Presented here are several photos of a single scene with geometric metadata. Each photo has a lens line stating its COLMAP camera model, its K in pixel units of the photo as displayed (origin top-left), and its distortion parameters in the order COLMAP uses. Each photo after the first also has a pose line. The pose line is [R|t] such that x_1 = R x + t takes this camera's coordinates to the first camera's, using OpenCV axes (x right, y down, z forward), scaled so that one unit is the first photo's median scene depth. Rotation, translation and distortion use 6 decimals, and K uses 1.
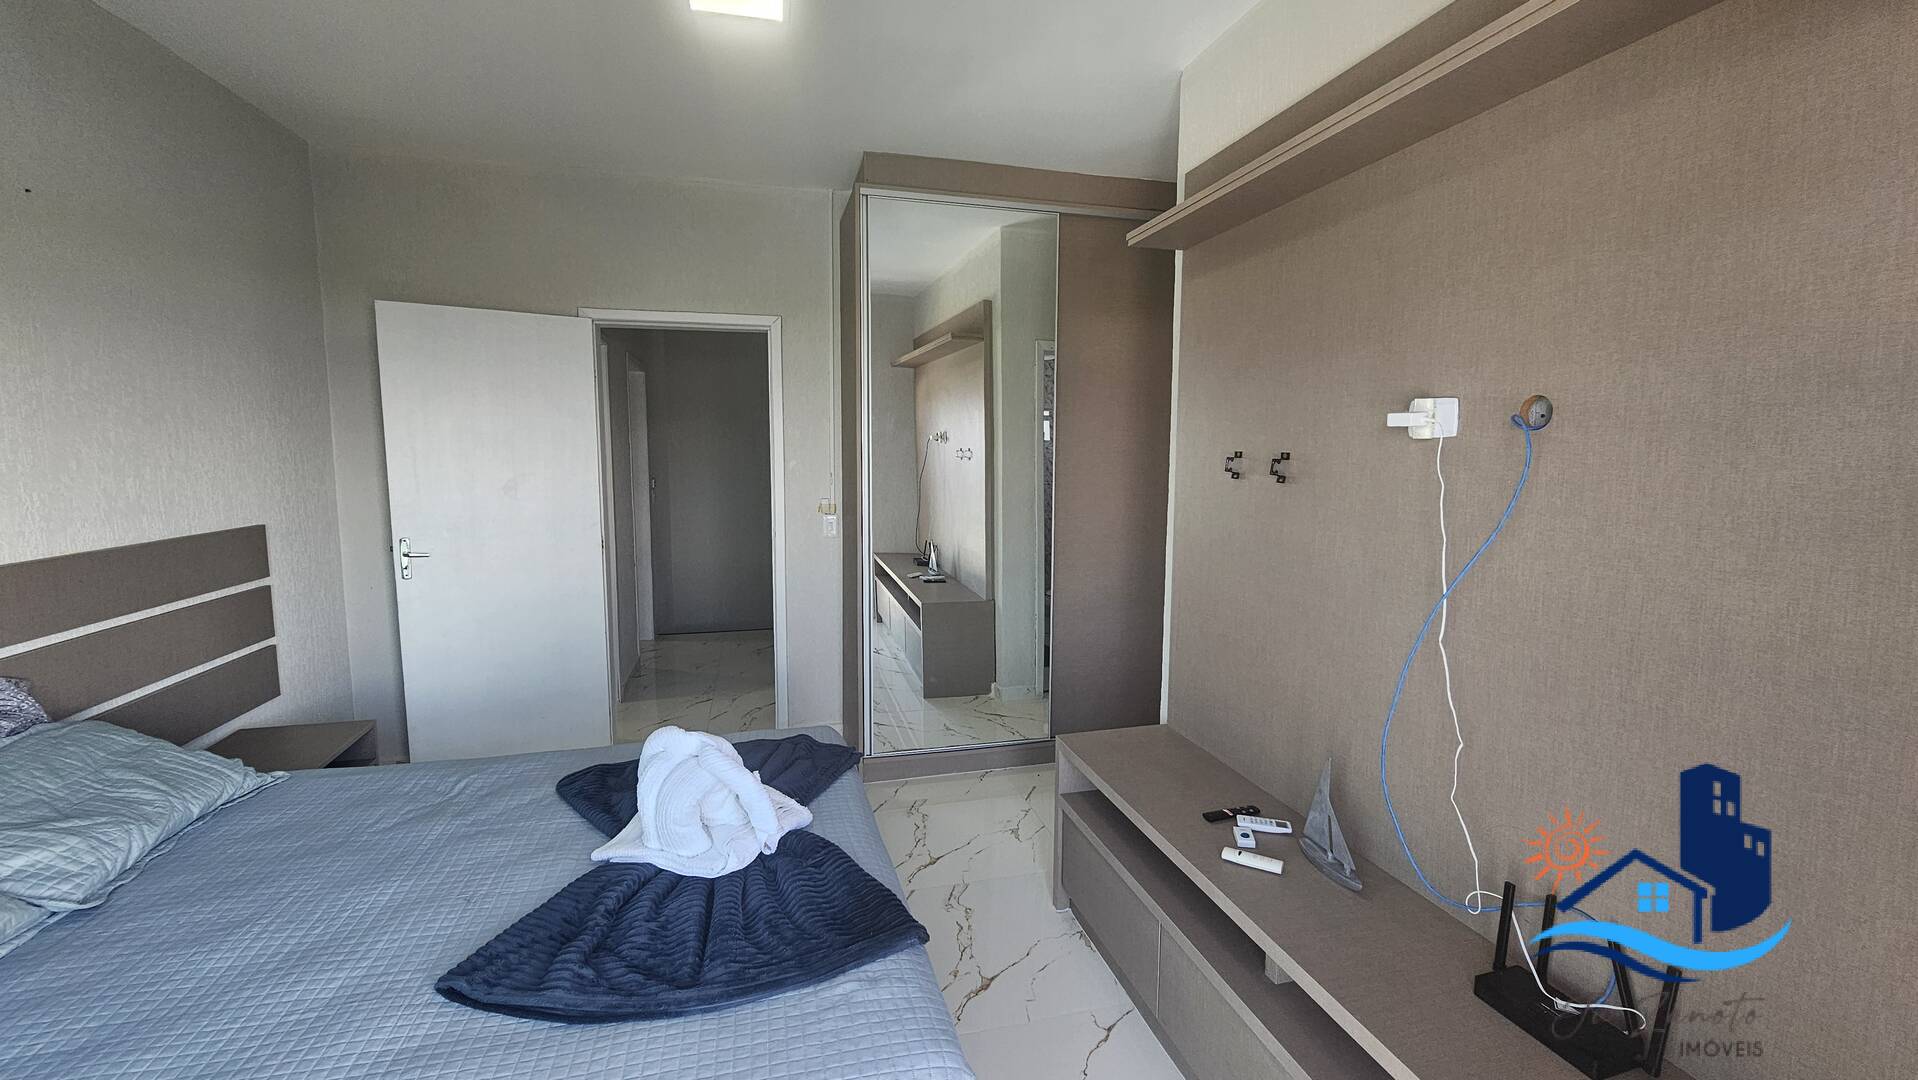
lens RADIAL K [[791.0, 0, 965.6], [0, 791.0, 532.6], [0, 0, 1]] dist [-0.003098, 0.000114]
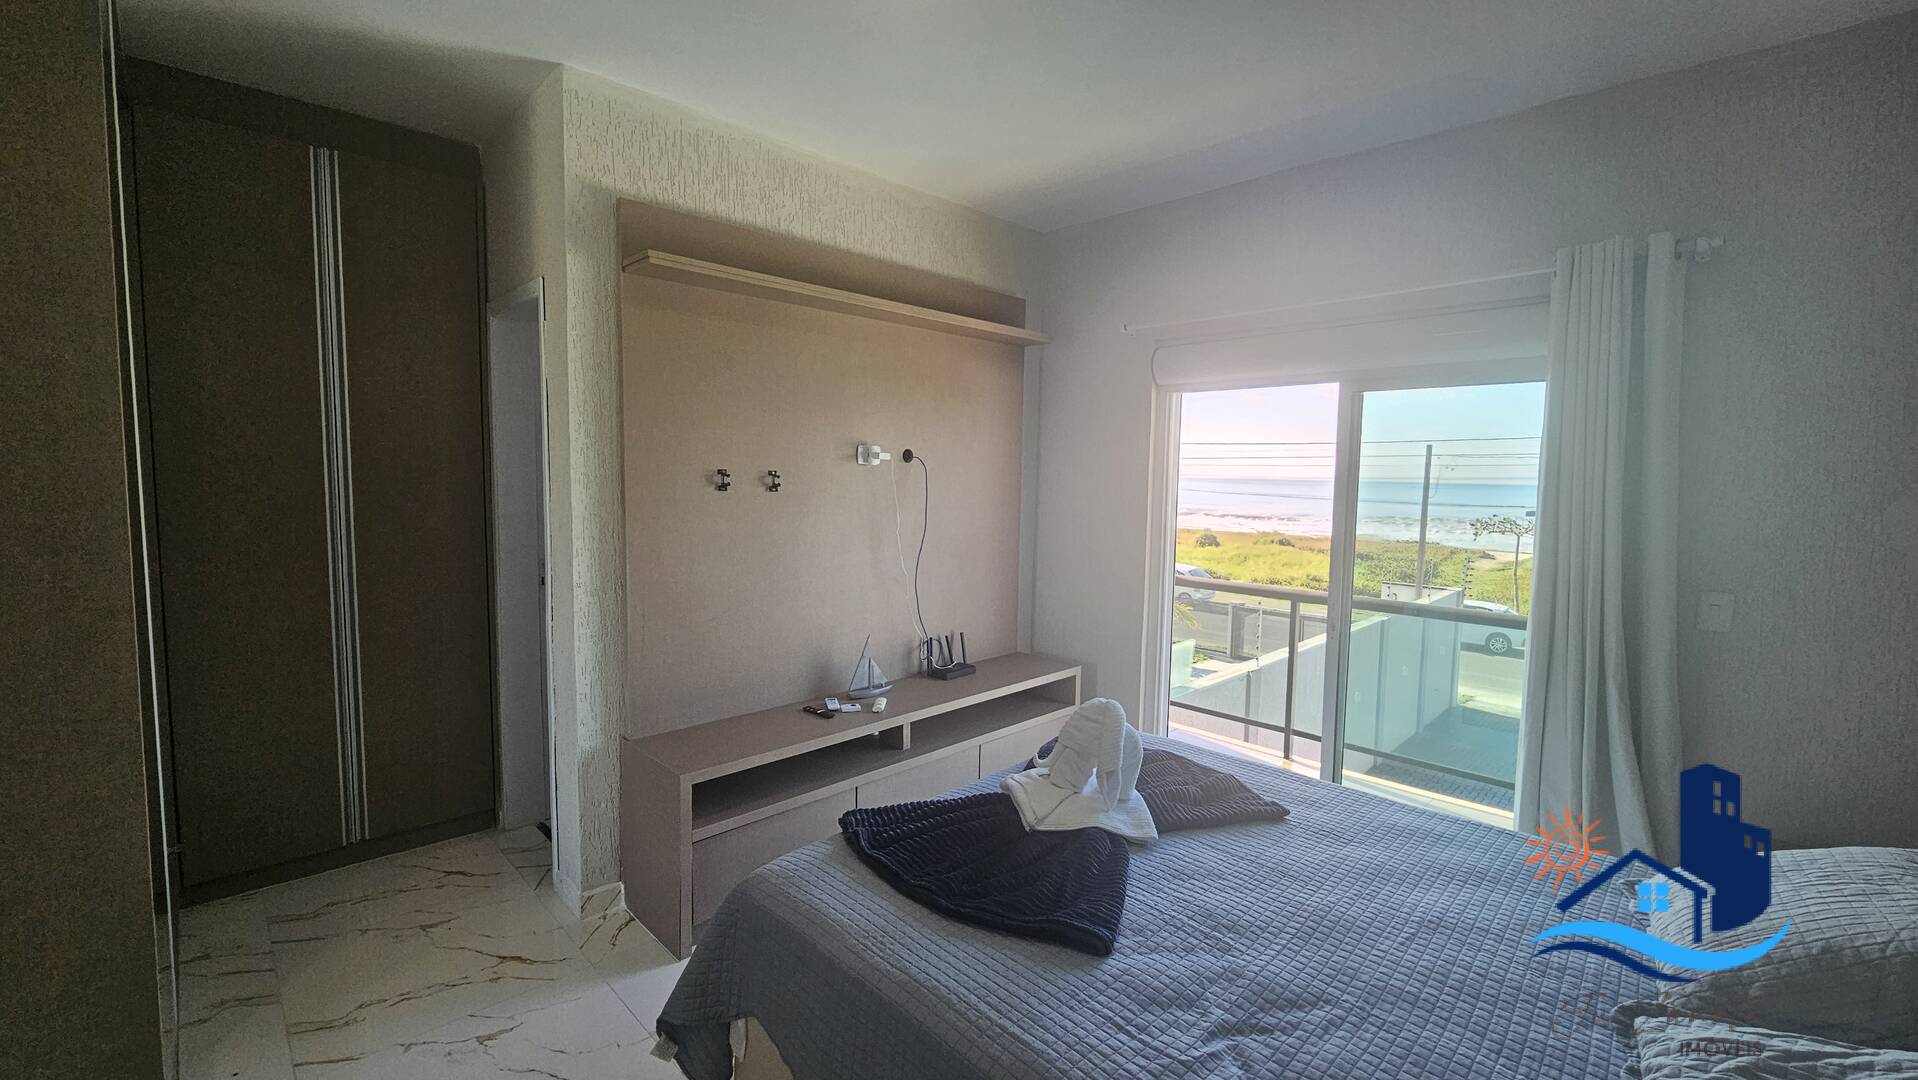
lens RADIAL K [[786.4, 0, 969.9], [0, 786.4, 535.1], [0, 0, 1]] dist [-0.006165, 0.001207]
pose [[-0.508938, -0.093394, 0.855722, -0.787924], [0.067363, 0.986727, 0.147756, -0.133237], [-0.858164, 0.132842, -0.495891, 1.075010]]
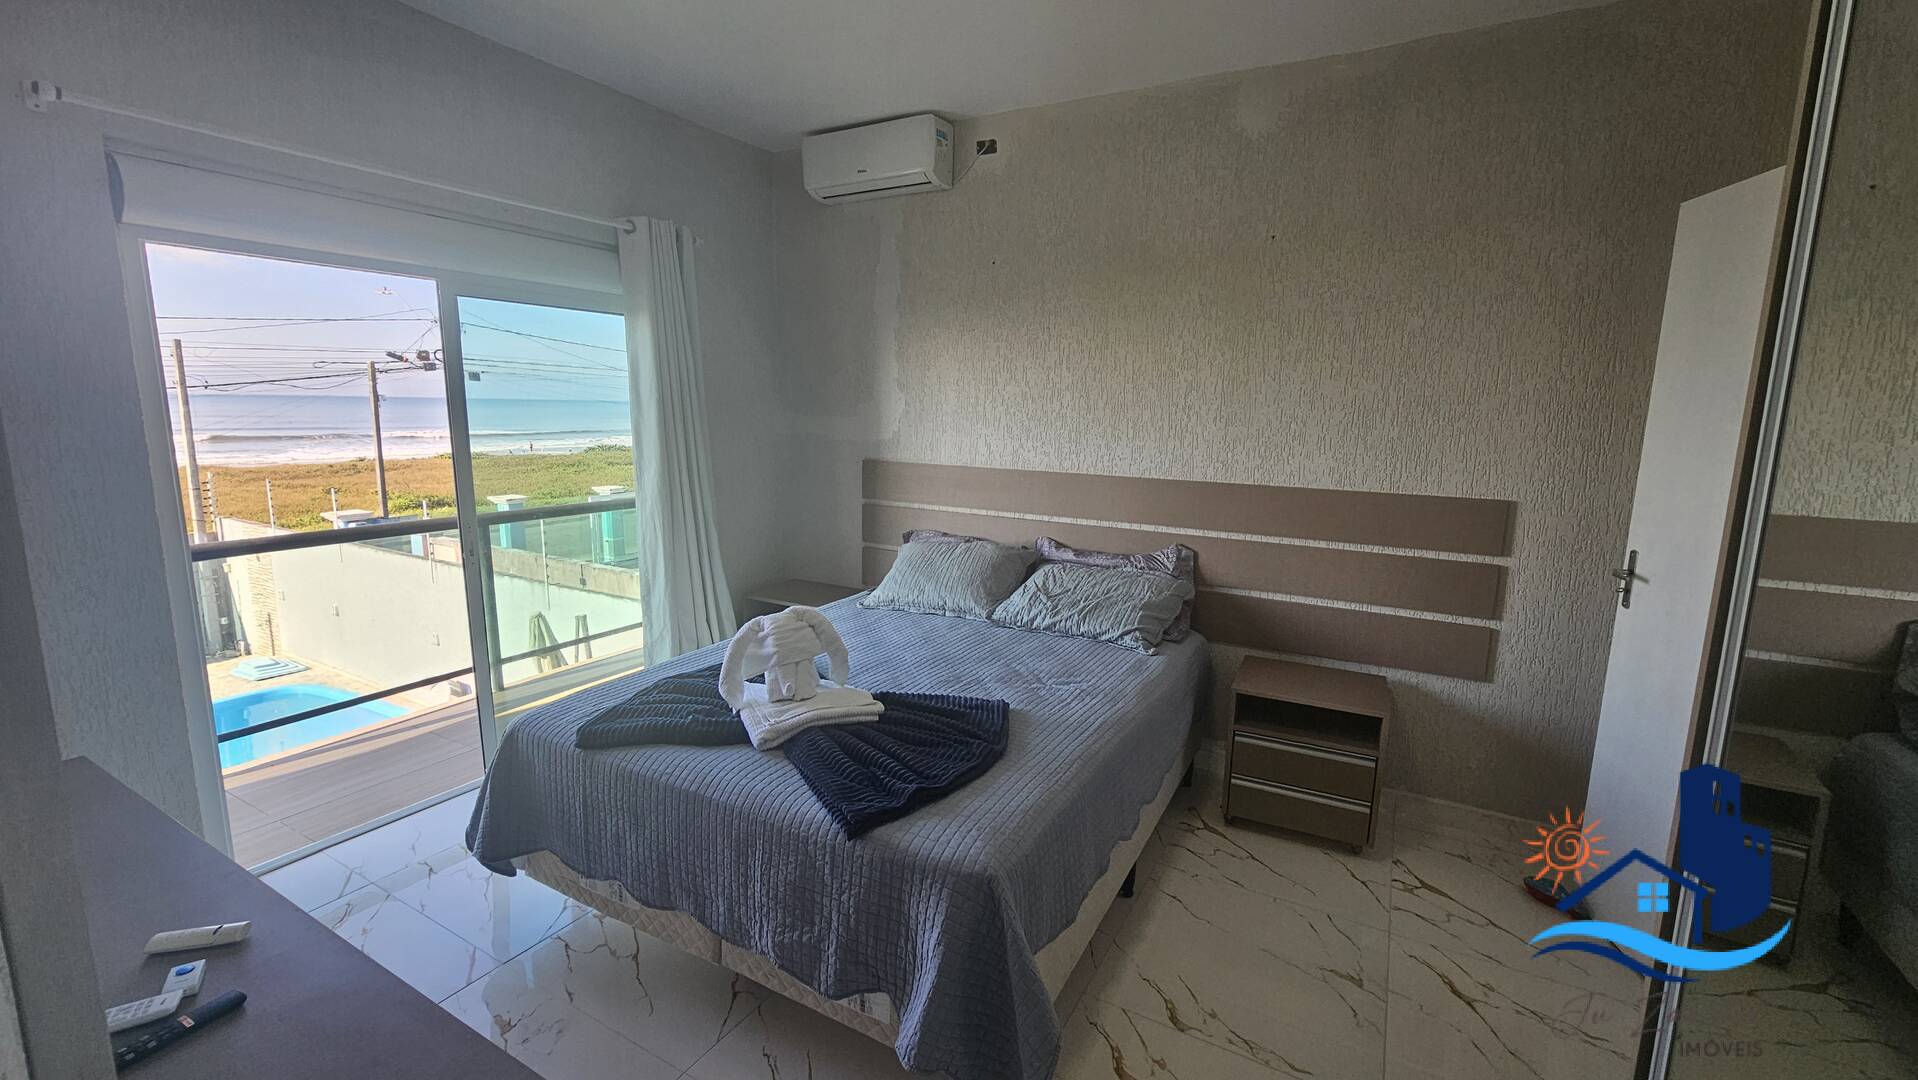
lens RADIAL K [[791.0, 0, 965.6], [0, 791.0, 532.6], [0, 0, 1]] dist [-0.003098, 0.000114]
pose [[-0.698725, 0.093492, -0.709255, 0.233263], [-0.100390, 0.968799, 0.226604, -0.127388], [0.708311, 0.229536, -0.667539, 1.256542]]
